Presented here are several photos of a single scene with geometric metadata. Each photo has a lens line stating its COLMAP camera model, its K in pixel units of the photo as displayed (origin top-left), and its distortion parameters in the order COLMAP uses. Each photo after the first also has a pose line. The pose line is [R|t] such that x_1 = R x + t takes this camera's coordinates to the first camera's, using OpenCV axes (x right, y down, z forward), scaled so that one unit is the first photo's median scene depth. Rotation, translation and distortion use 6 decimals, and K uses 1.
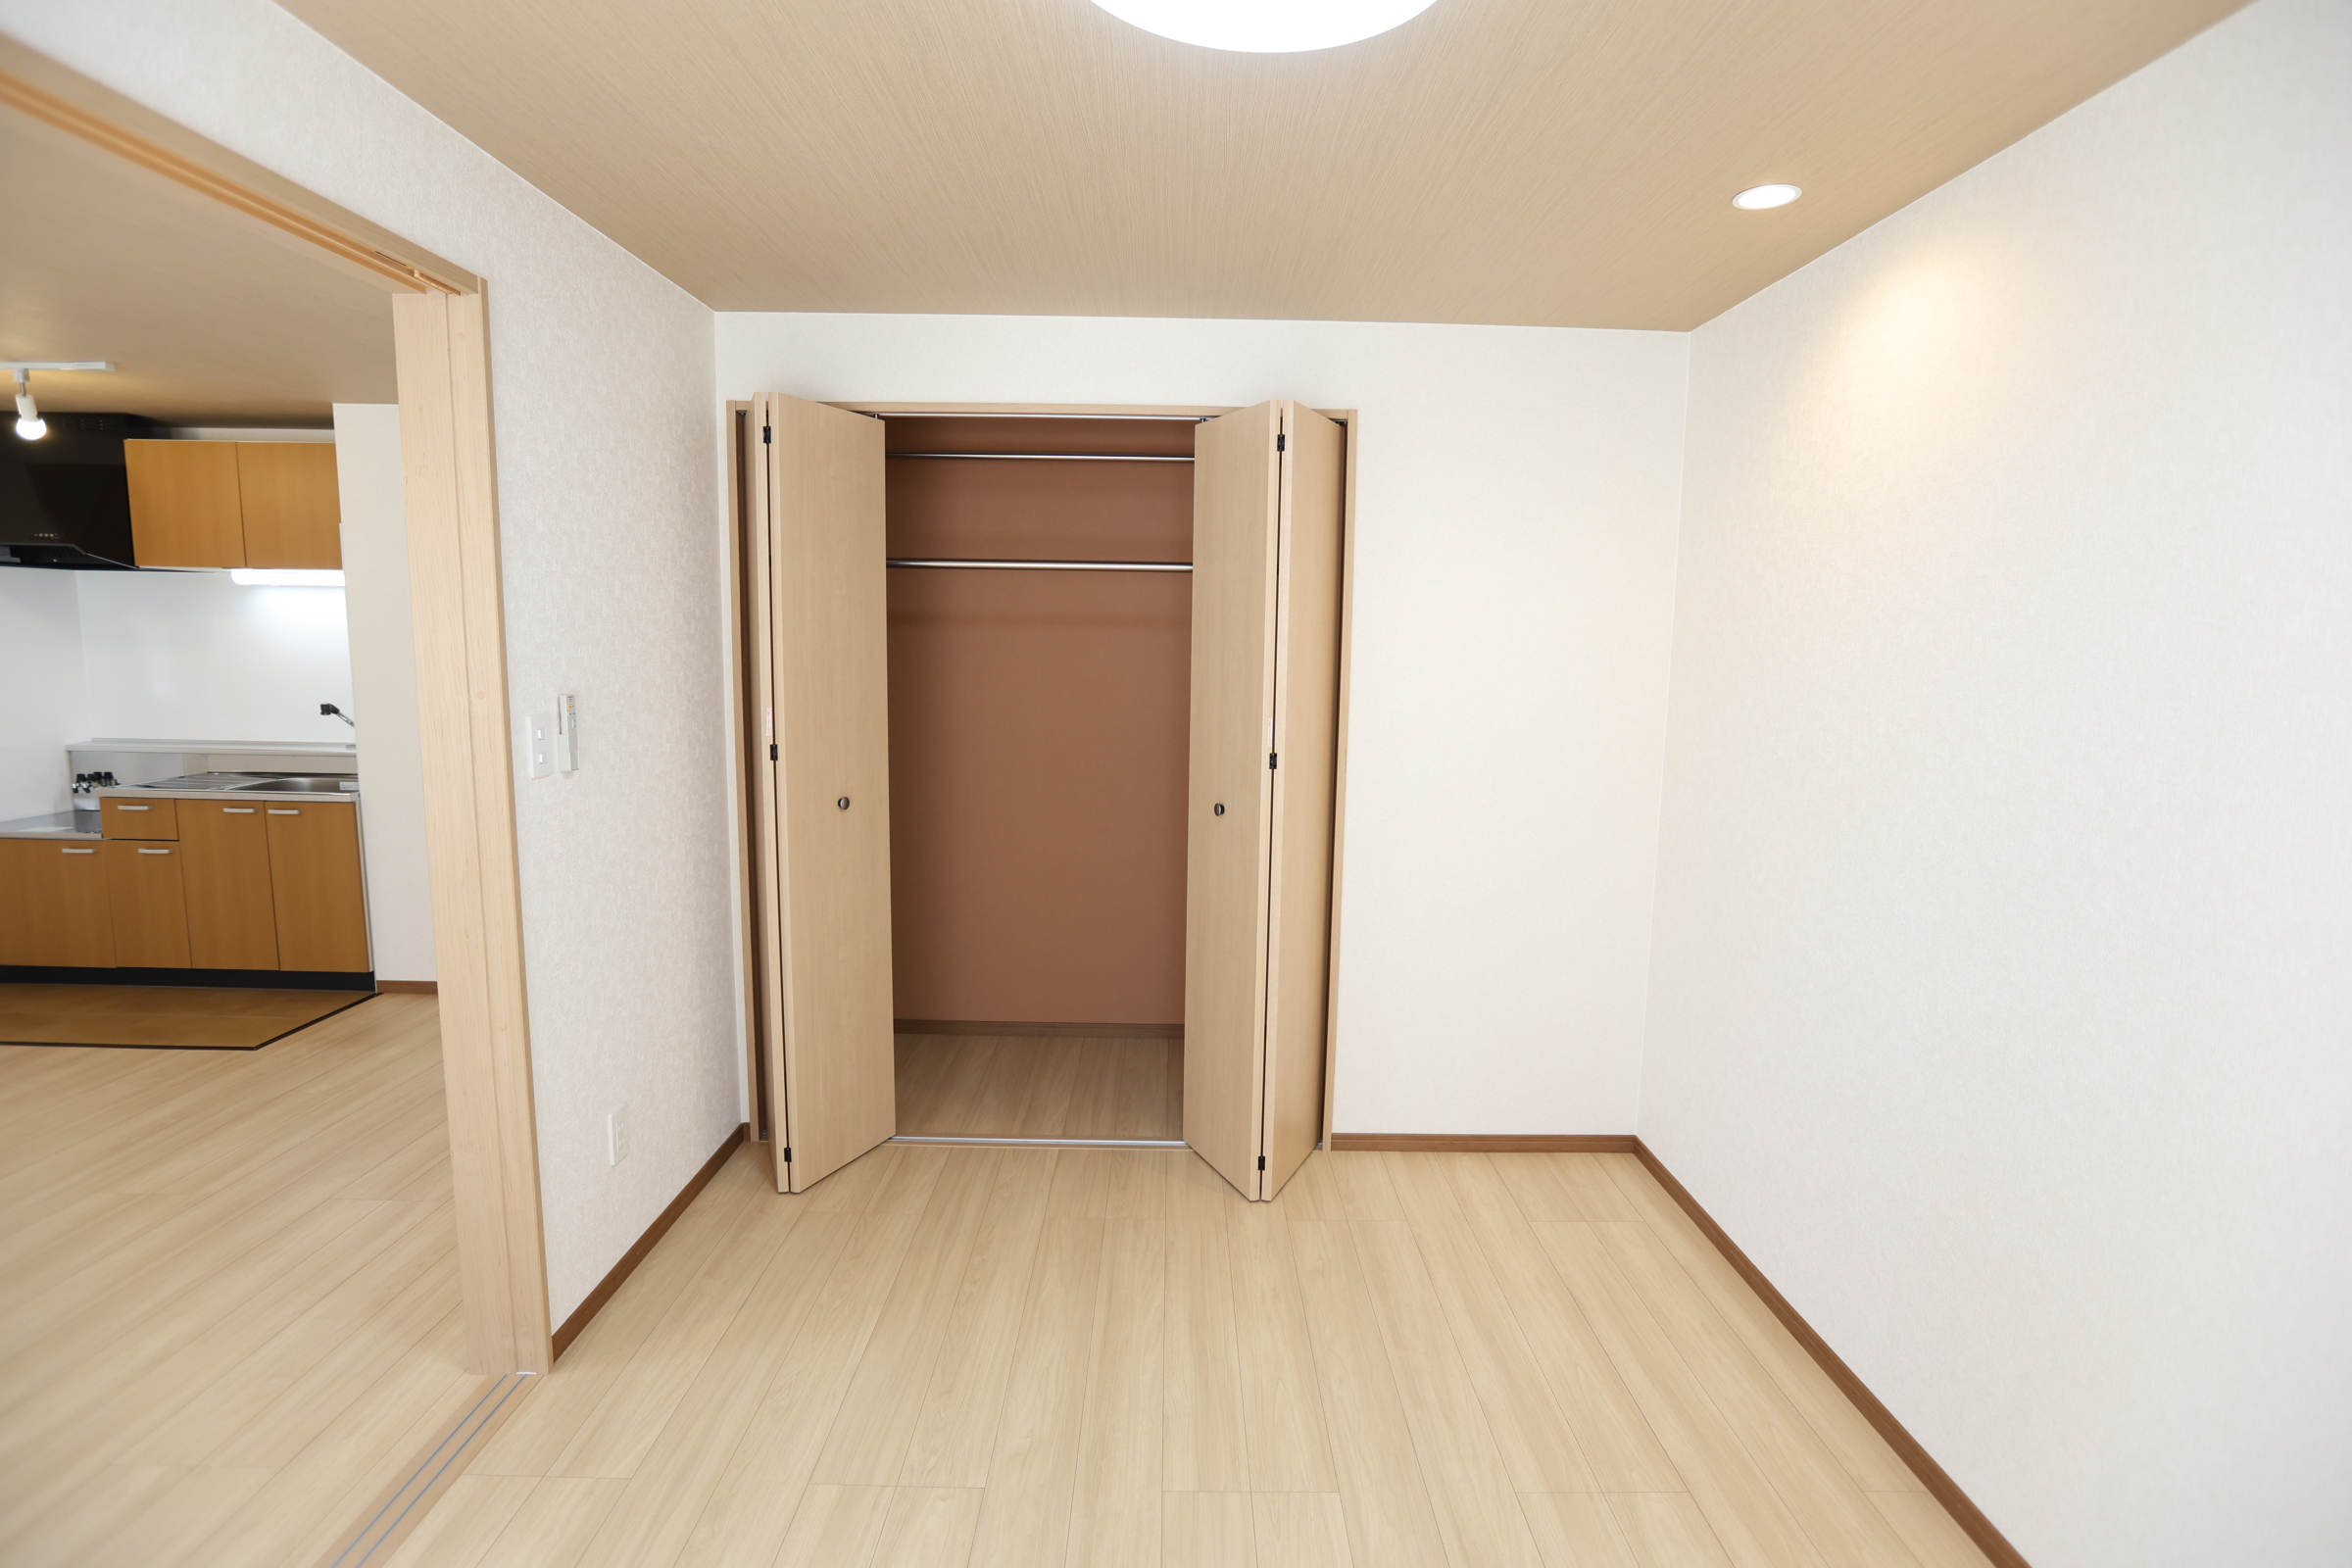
lens RADIAL K [[1141.1, 0, 1176.0], [0, 1141.1, 784.0], [0, 0, 1]] dist [-0.000776, -0.000079]
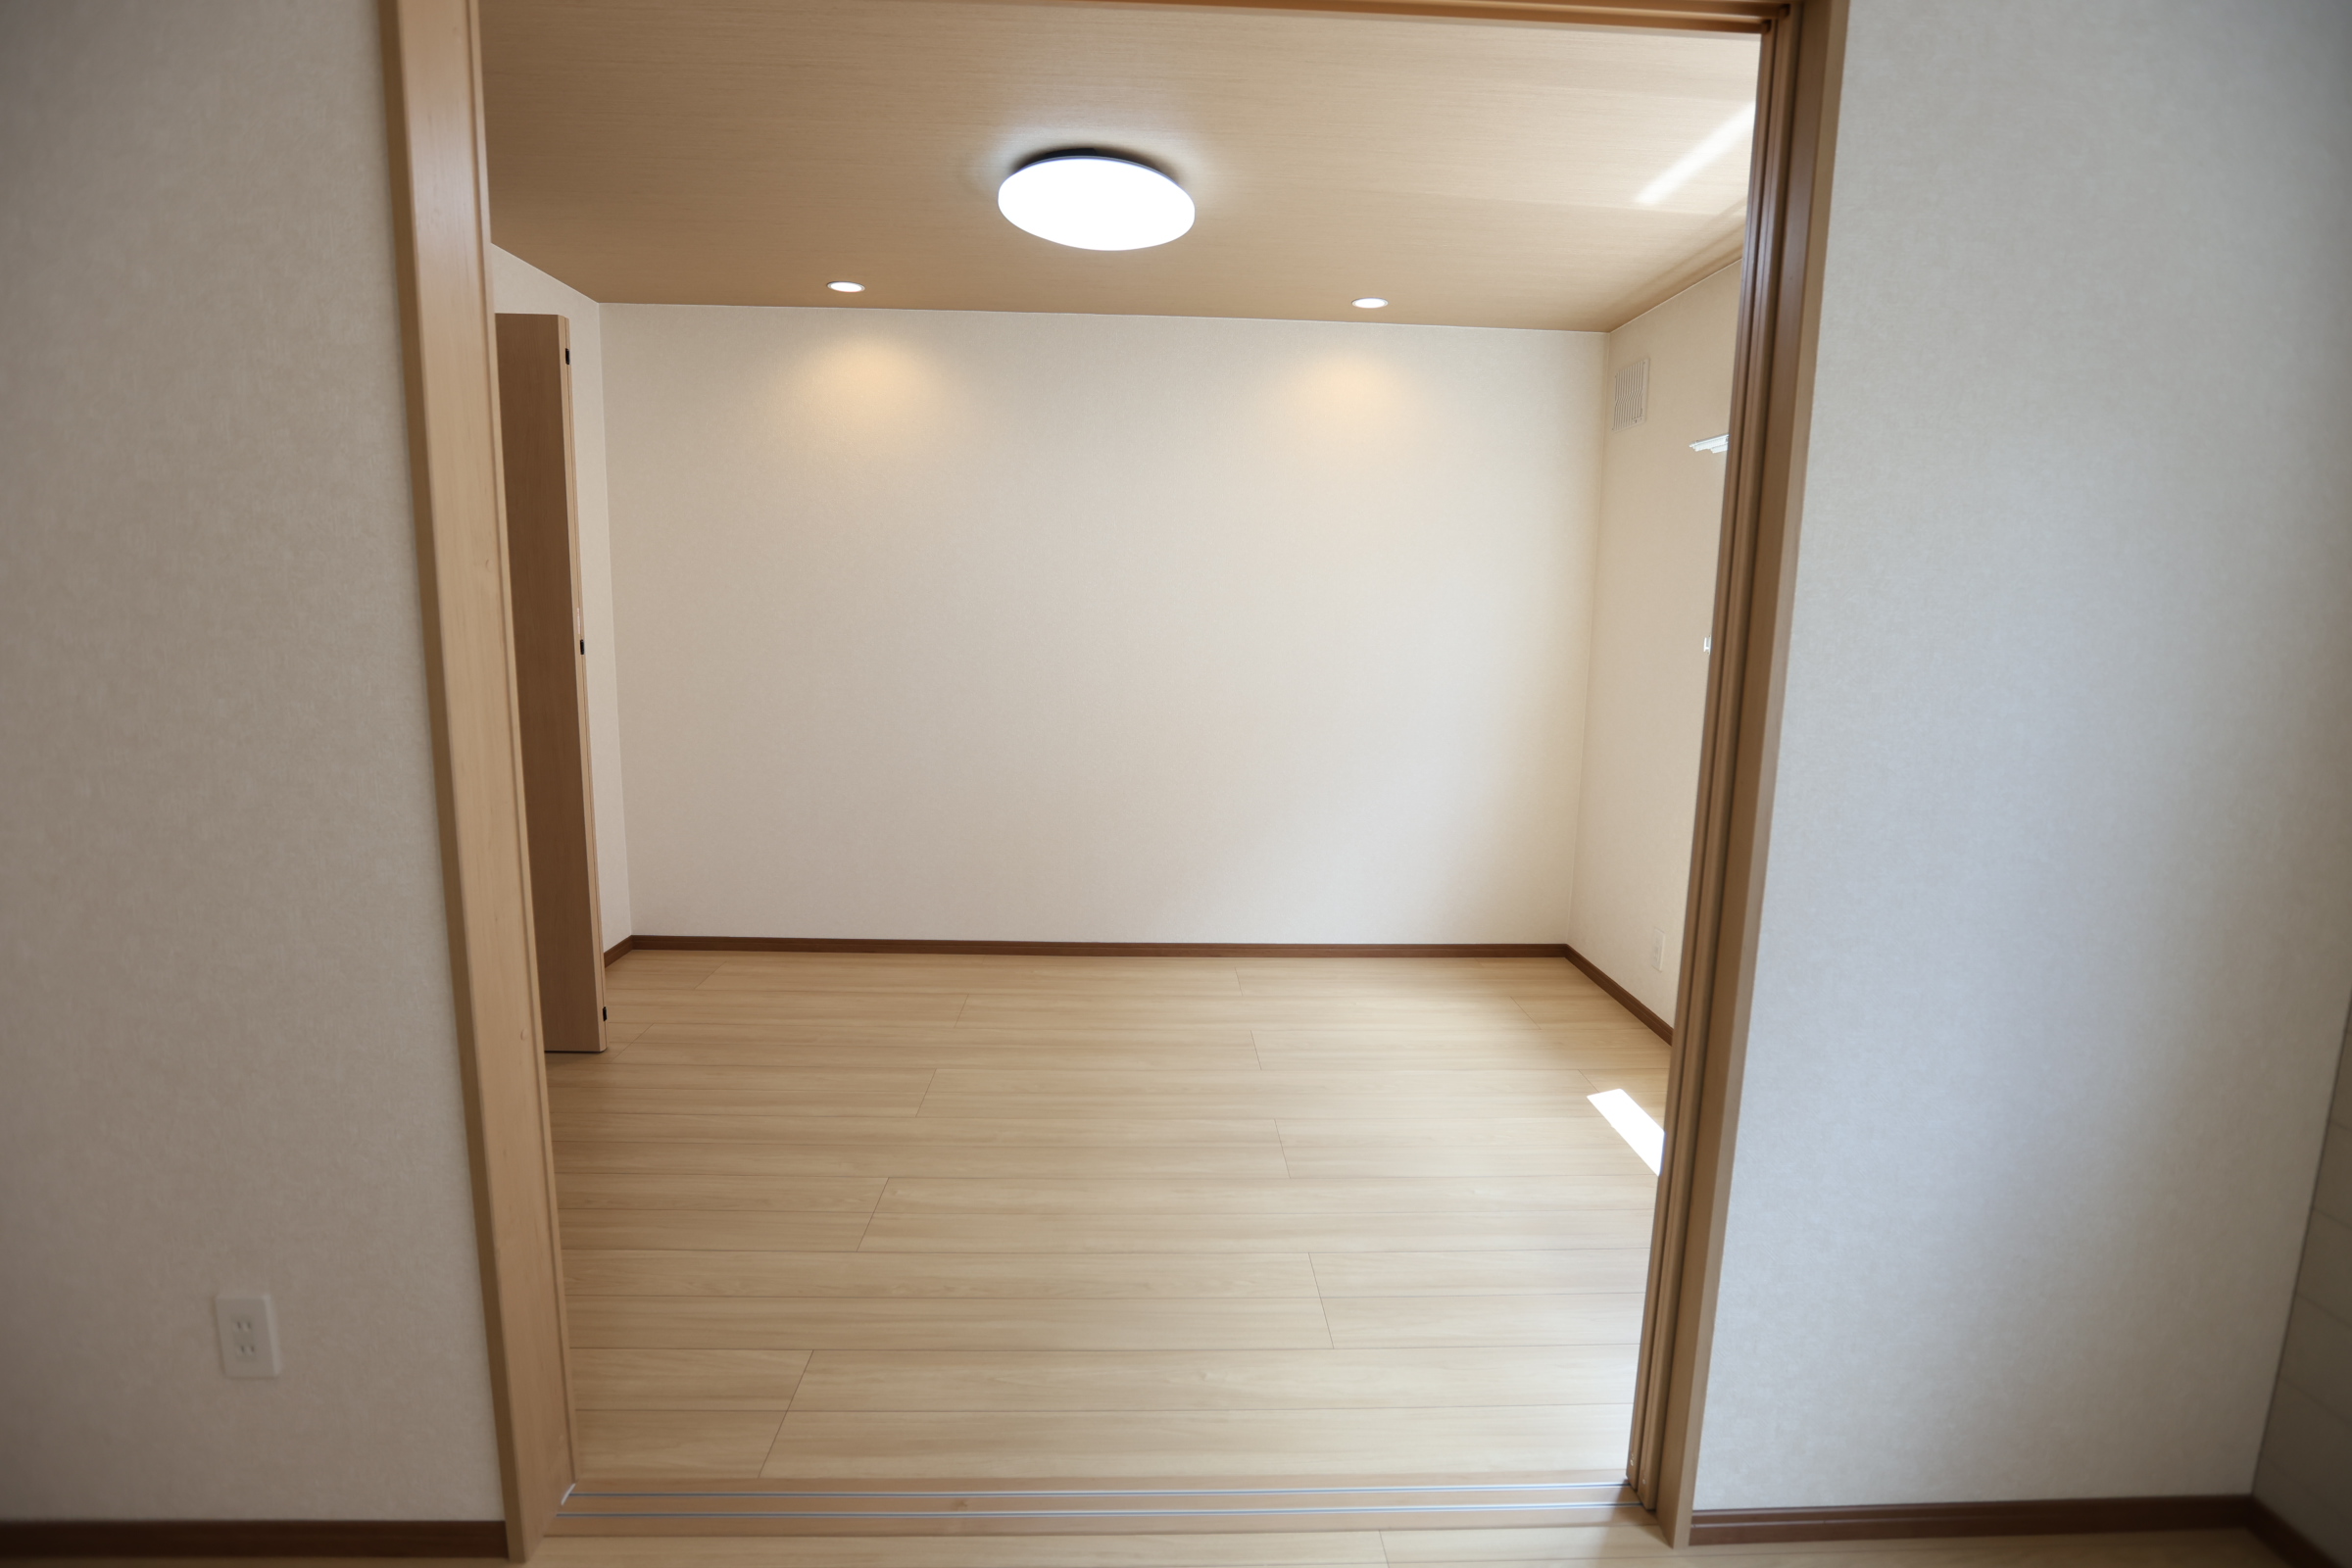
lens RADIAL K [[1141.1, 0, 1176.0], [0, 1141.1, 784.0], [0, 0, 1]] dist [-0.000776, -0.000079]
pose [[-0.033325, -0.172052, 0.984524, -1.188592], [0.109212, 0.978545, 0.174704, -0.020425], [-0.993460, 0.113344, -0.013820, 0.539845]]
